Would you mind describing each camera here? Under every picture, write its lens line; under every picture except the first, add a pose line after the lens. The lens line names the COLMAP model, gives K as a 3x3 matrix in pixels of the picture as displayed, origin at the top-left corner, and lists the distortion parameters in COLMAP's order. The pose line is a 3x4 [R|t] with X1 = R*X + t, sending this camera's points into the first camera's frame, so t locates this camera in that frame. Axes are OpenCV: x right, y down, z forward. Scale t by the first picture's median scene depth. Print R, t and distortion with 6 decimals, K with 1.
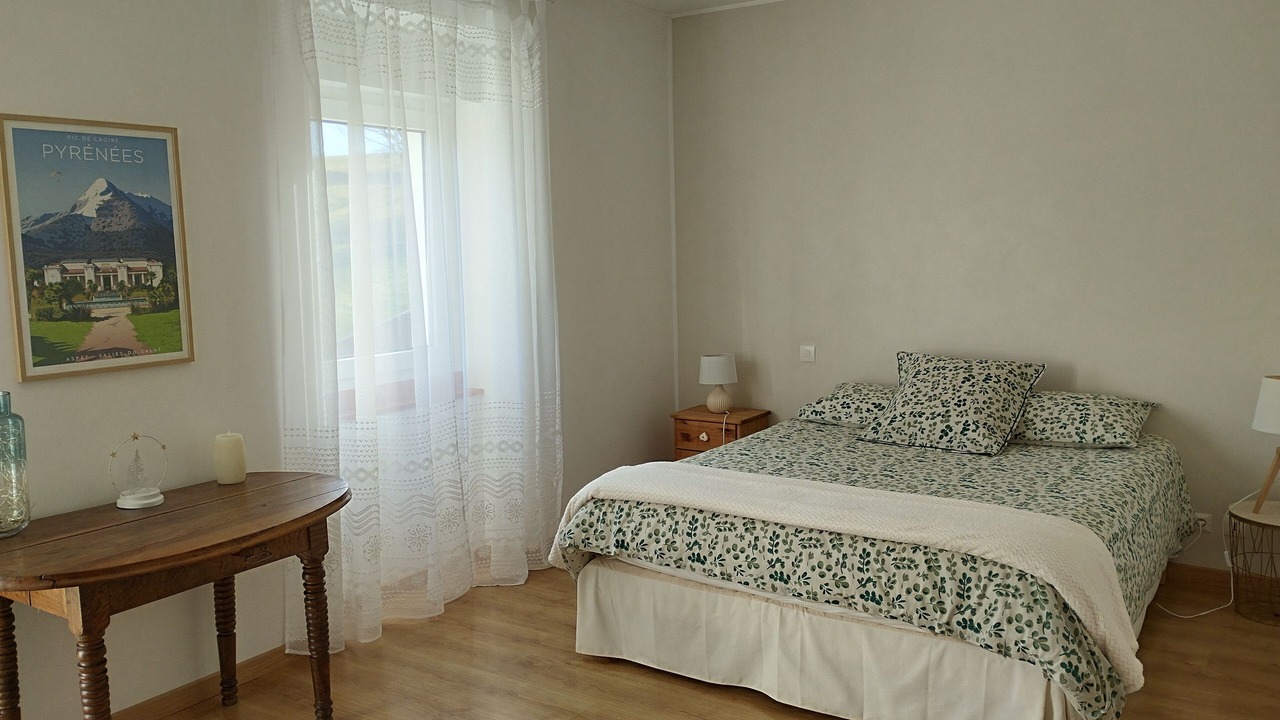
lens RADIAL K [[1048.6, 0, 639.6], [0, 1048.6, 355.4], [0, 0, 1]] dist [0.050256, -0.038332]
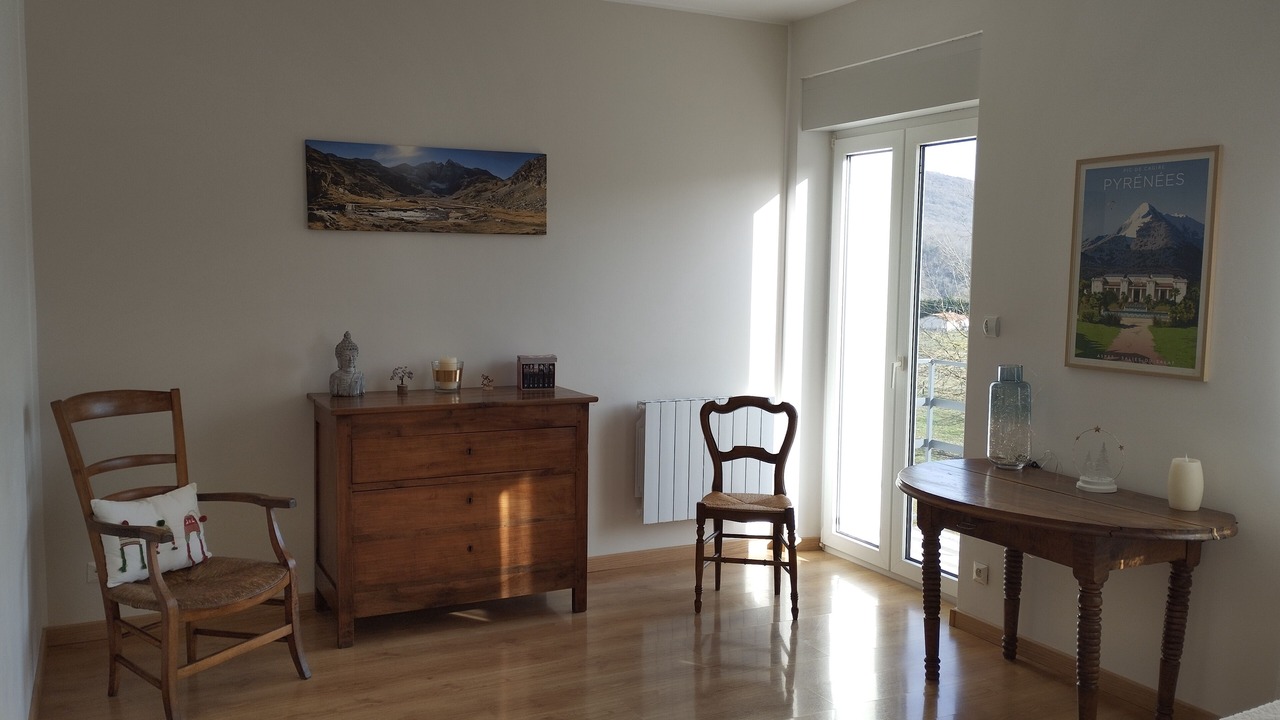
lens RADIAL K [[1048.6, 0, 639.0], [0, 1048.6, 364.9], [0, 0, 1]] dist [0.050256, -0.038332]
pose [[-0.480291, 0.087238, -0.872760, 0.740428], [-0.109650, 0.981264, 0.158425, -0.116071], [0.870228, 0.171788, -0.461726, 1.067794]]
